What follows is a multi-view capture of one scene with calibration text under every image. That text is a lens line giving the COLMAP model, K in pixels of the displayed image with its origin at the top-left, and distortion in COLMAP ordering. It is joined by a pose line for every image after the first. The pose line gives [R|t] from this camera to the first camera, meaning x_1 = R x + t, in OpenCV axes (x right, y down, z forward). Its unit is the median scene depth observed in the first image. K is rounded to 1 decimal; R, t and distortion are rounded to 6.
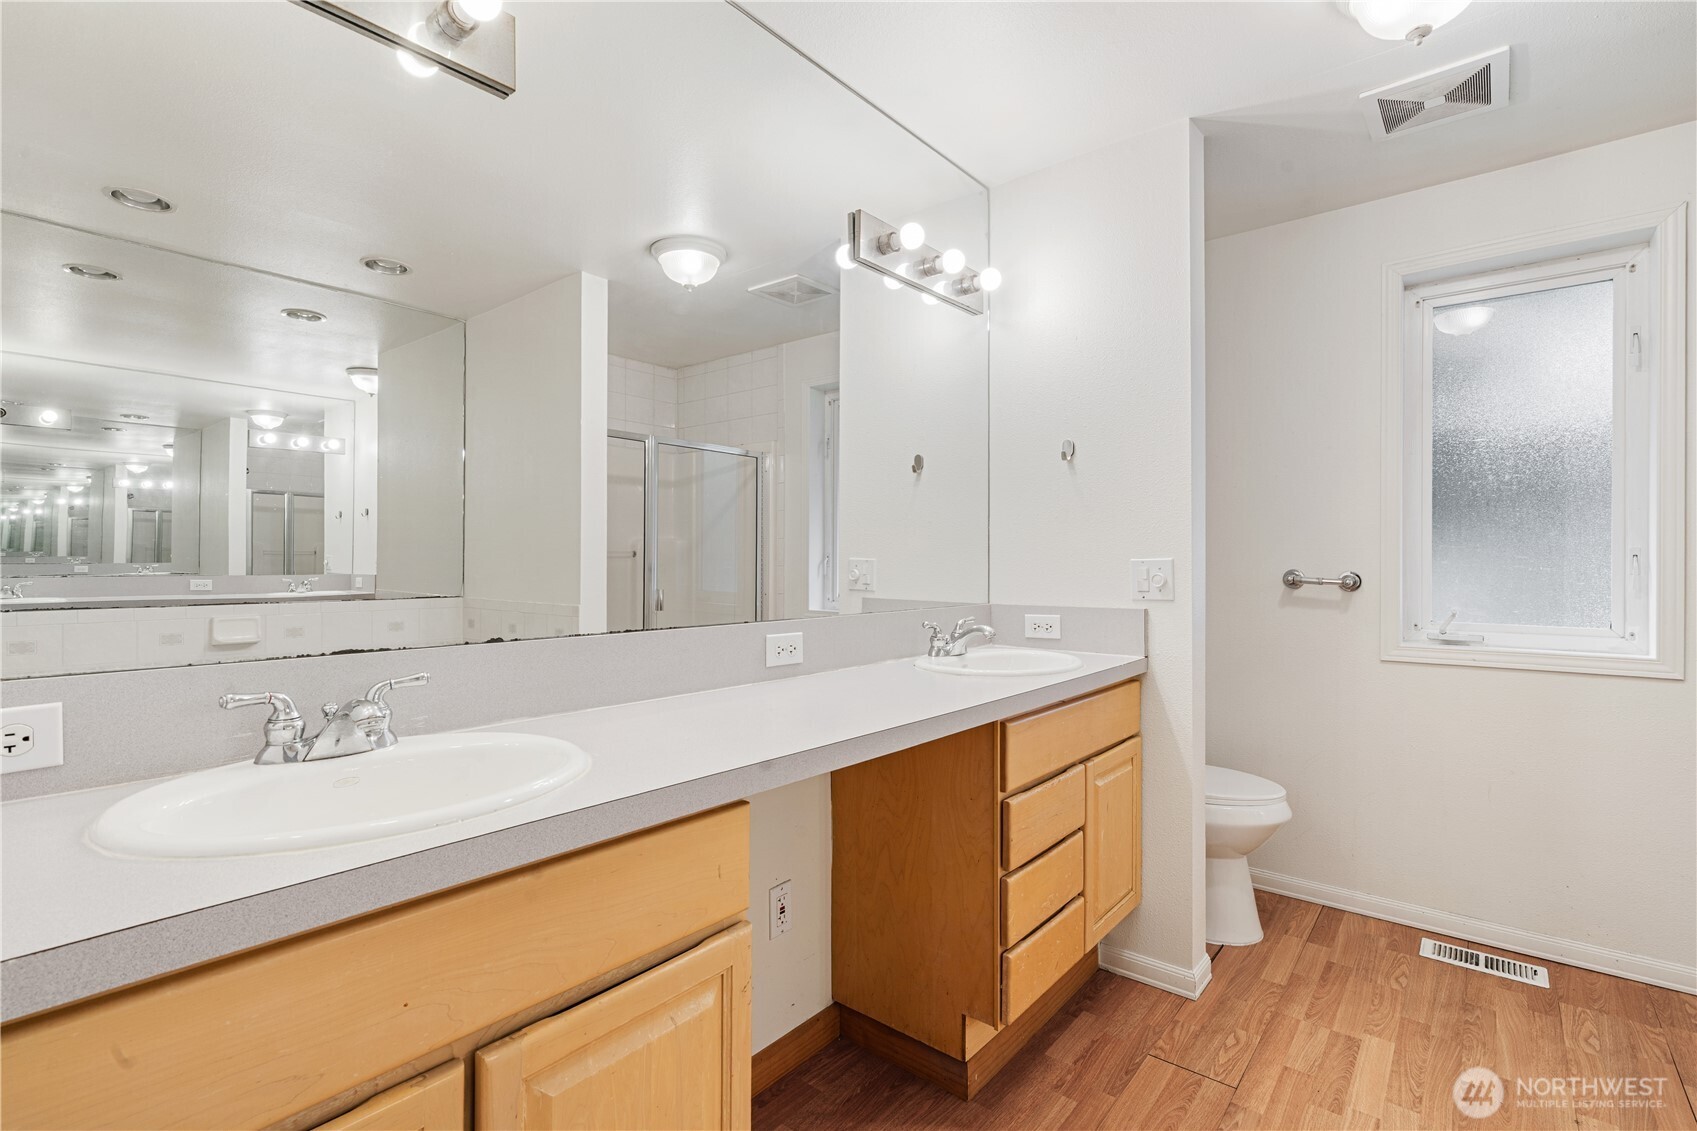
lens RADIAL K [[788.3, 0, 848.6], [0, 788.3, 556.3], [0, 0, 1]] dist [0.004479, 0.000391]
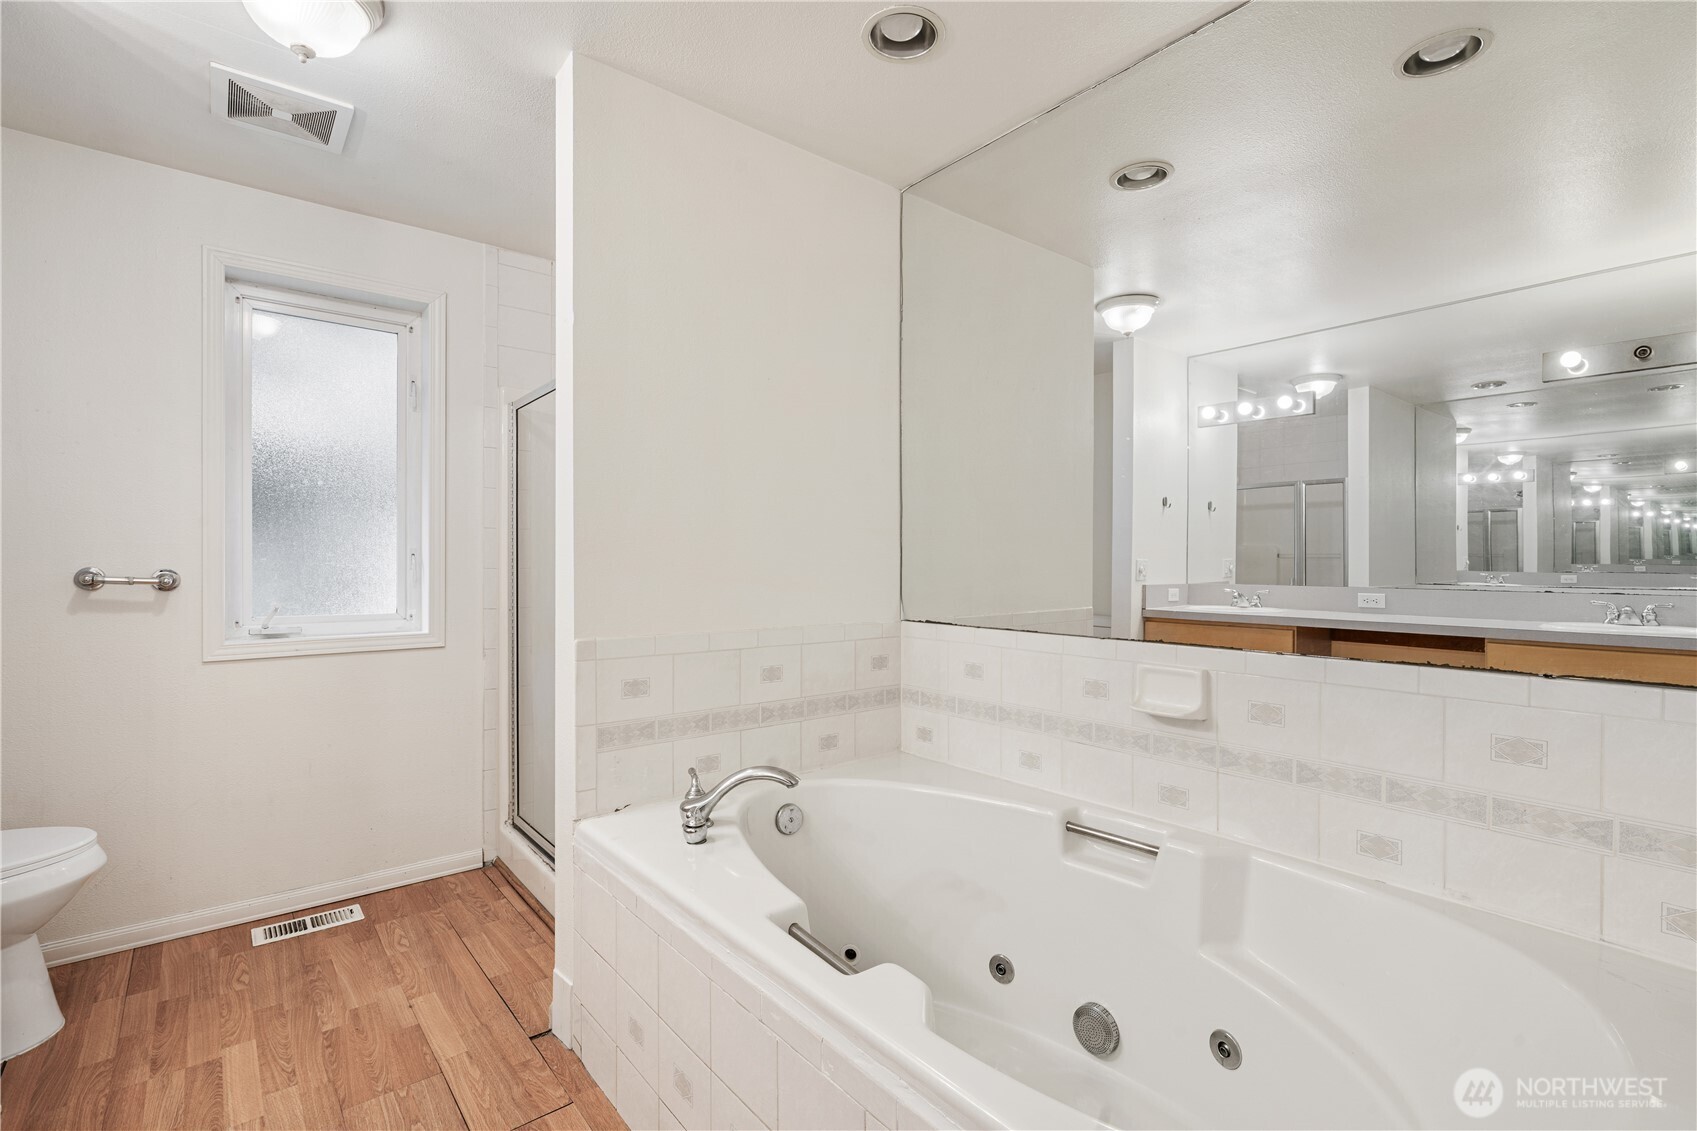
lens RADIAL K [[771.7, 0, 846.3], [0, 771.7, 564.6], [0, 0, 1]] dist [-0.002103, 0.000648]
pose [[0.193700, -0.004683, 0.981050, -0.100683], [-0.010177, 0.999925, 0.006782, -0.000128], [-0.981008, -0.011298, 0.193638, 0.069760]]
